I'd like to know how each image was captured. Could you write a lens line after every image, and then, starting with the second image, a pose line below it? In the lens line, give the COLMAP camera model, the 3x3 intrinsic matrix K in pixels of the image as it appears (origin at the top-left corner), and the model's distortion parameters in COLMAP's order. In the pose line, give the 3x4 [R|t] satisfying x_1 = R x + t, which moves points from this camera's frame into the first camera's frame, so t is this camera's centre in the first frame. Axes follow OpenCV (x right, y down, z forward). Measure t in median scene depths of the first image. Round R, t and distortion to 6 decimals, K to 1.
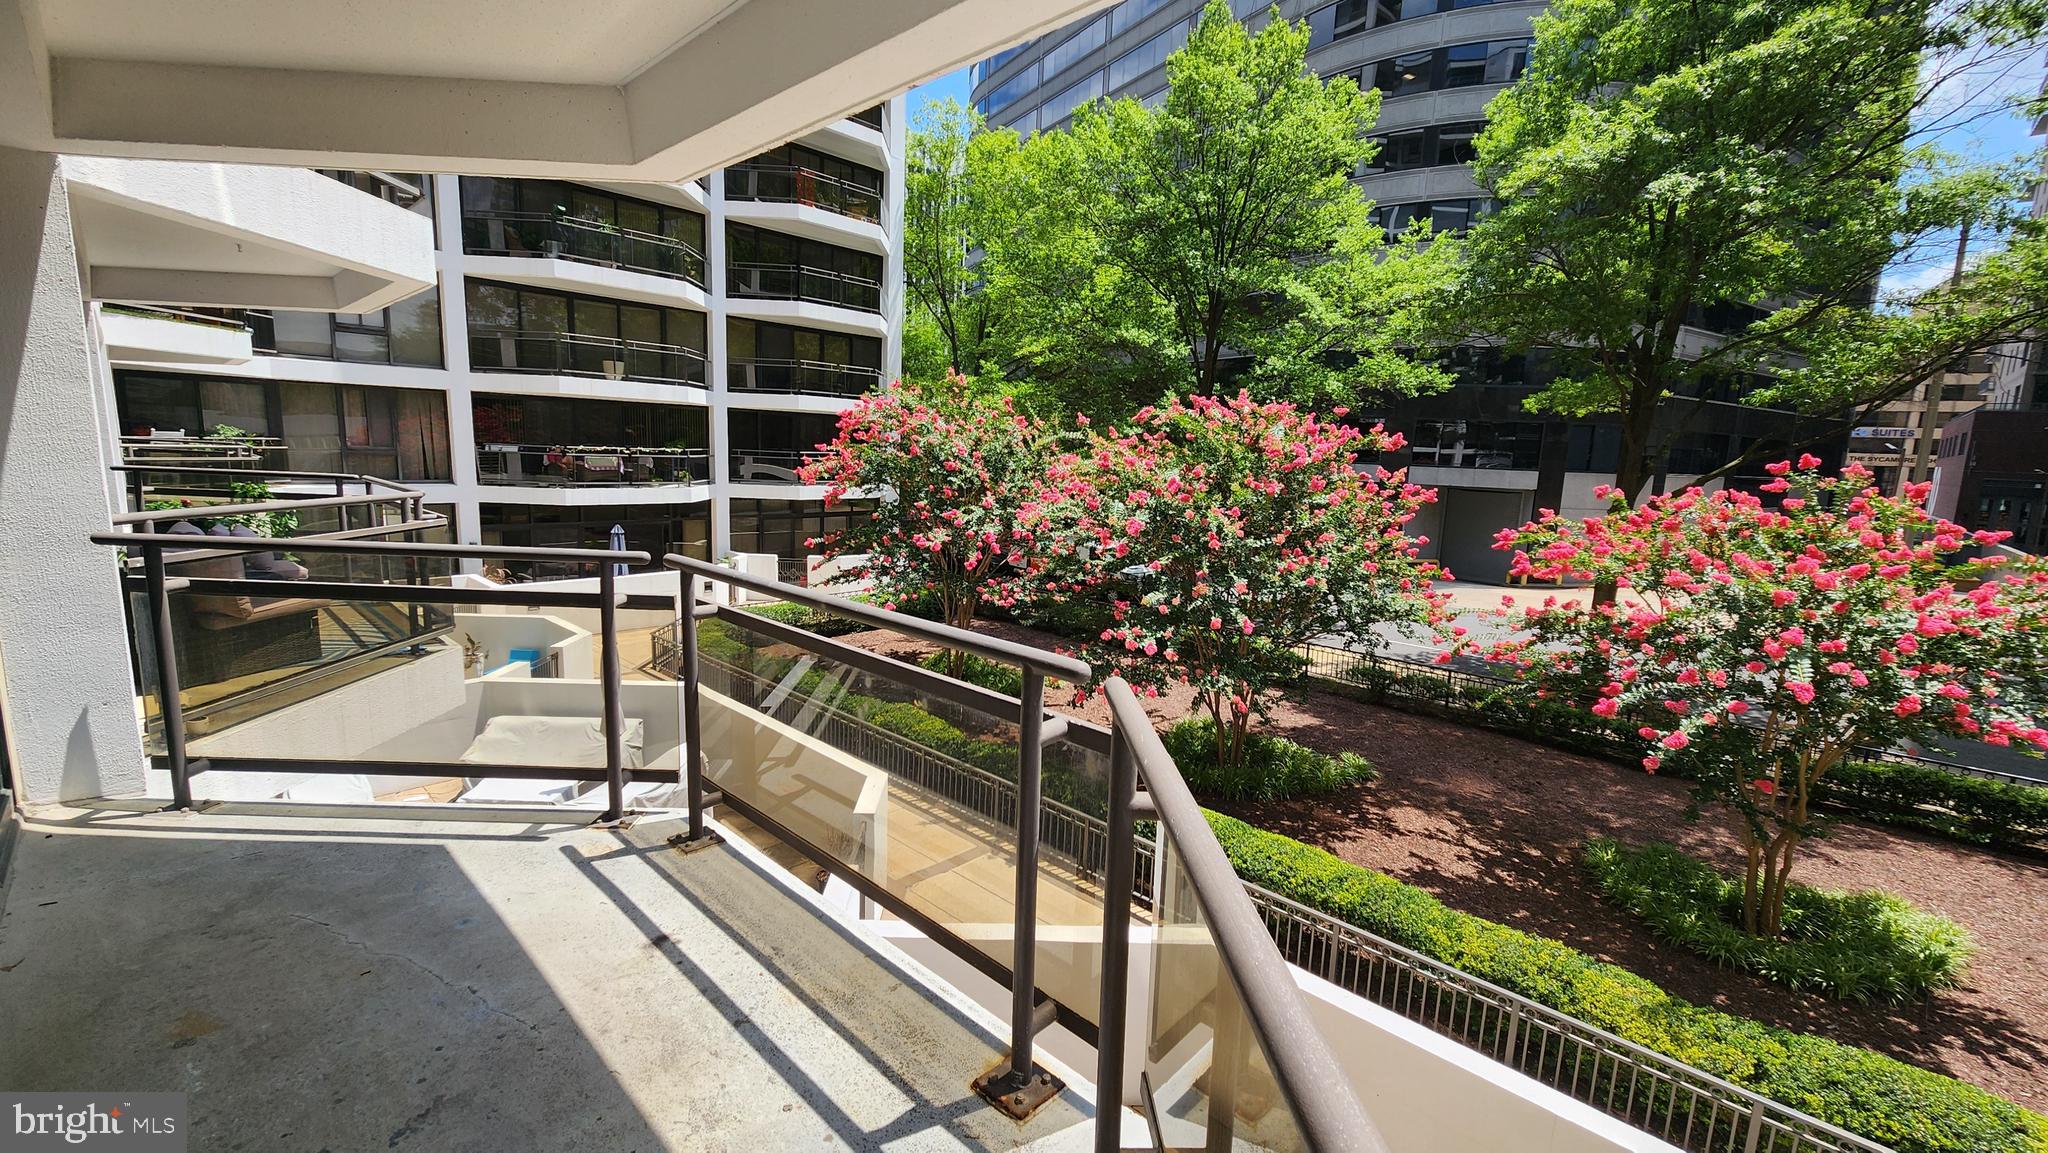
lens RADIAL K [[826.2, 0, 1026.1], [0, 826.2, 583.3], [0, 0, 1]] dist [-0.002979, 0.000055]
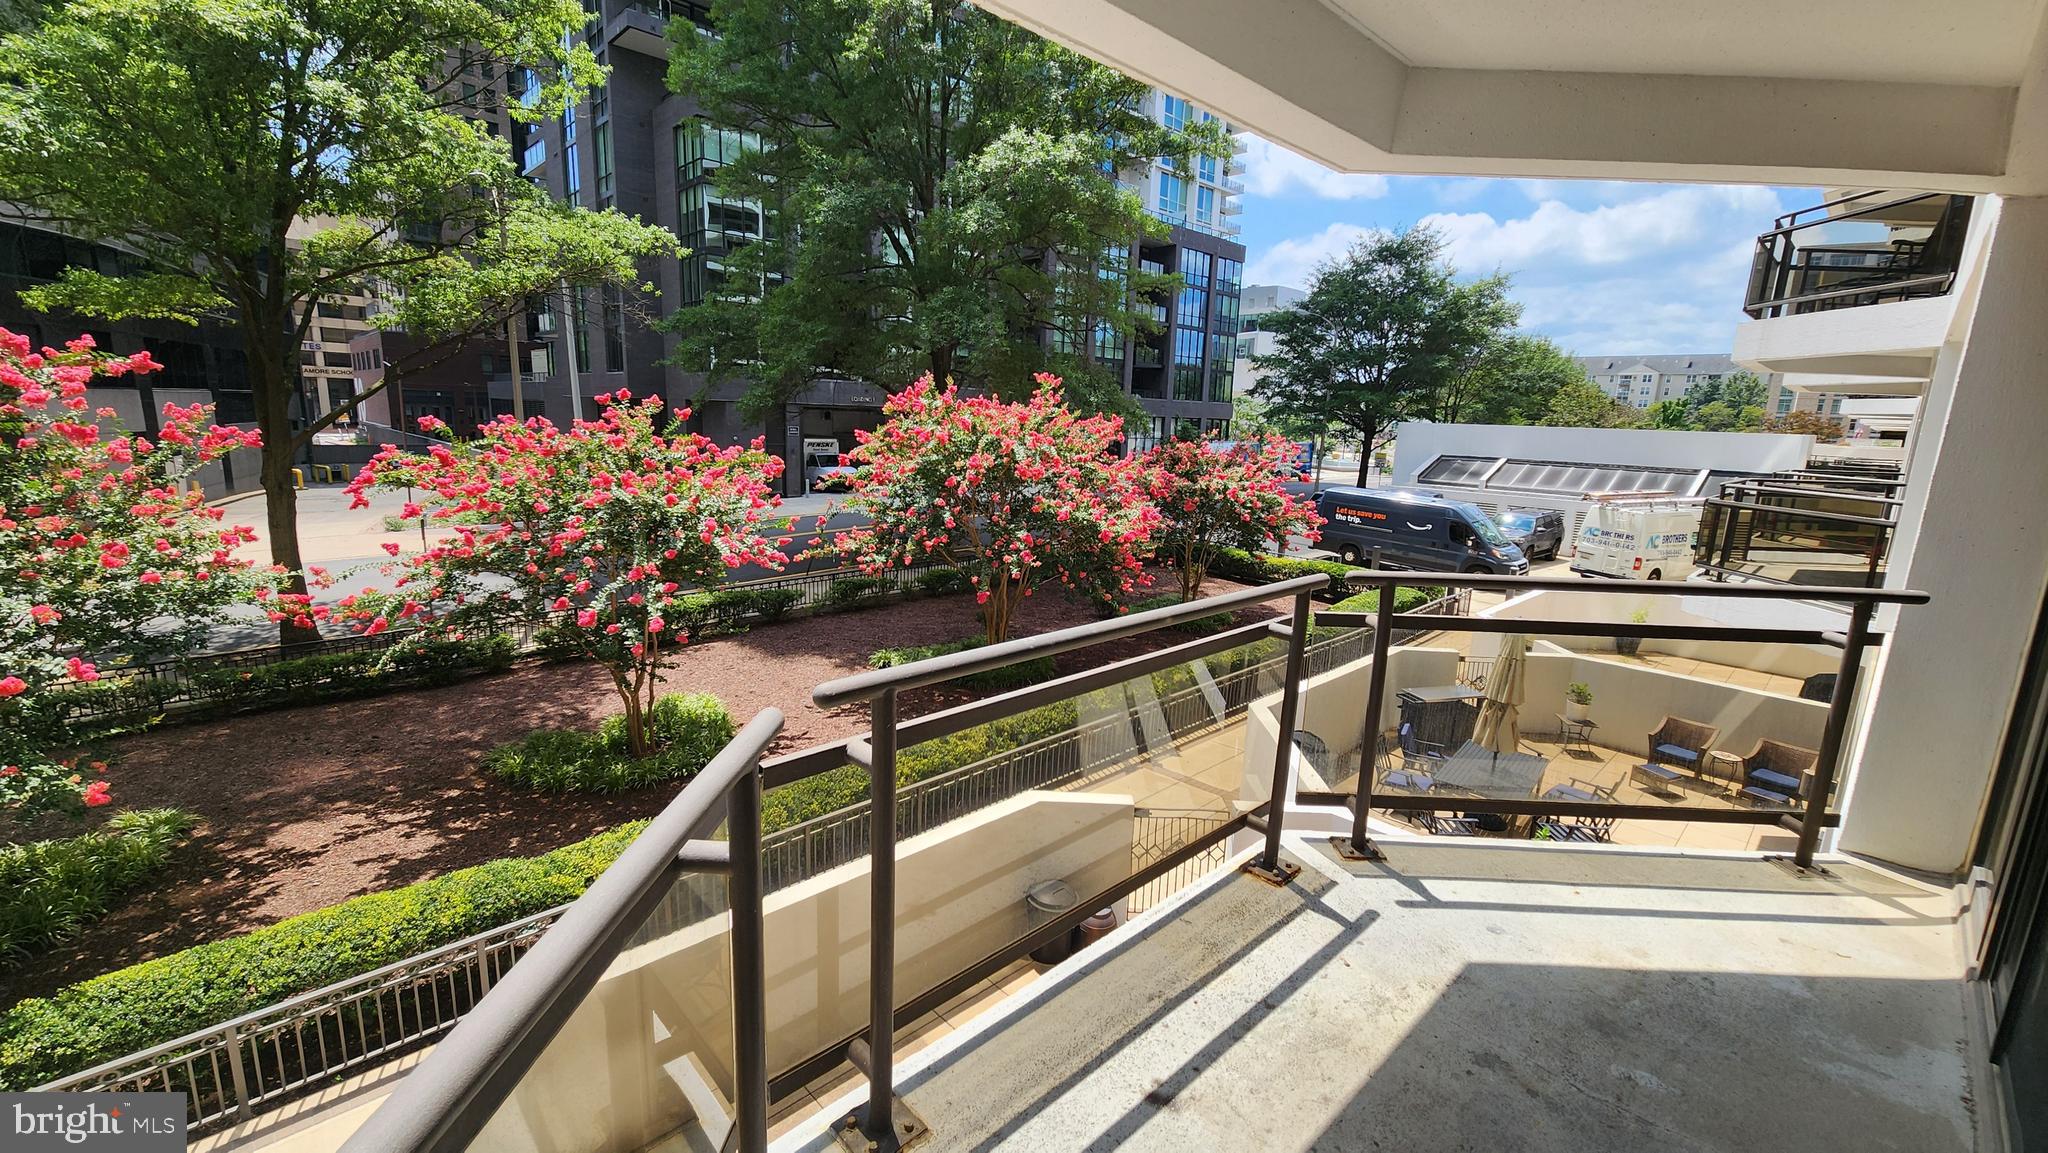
lens RADIAL K [[826.2, 0, 1024.8], [0, 826.2, 566.7], [0, 0, 1]] dist [-0.002979, 0.000055]
pose [[0.067016, -0.219060, 0.973407, -0.227872], [0.137380, 0.968334, 0.208460, -0.042938], [-0.988249, 0.119757, 0.094988, 0.211346]]
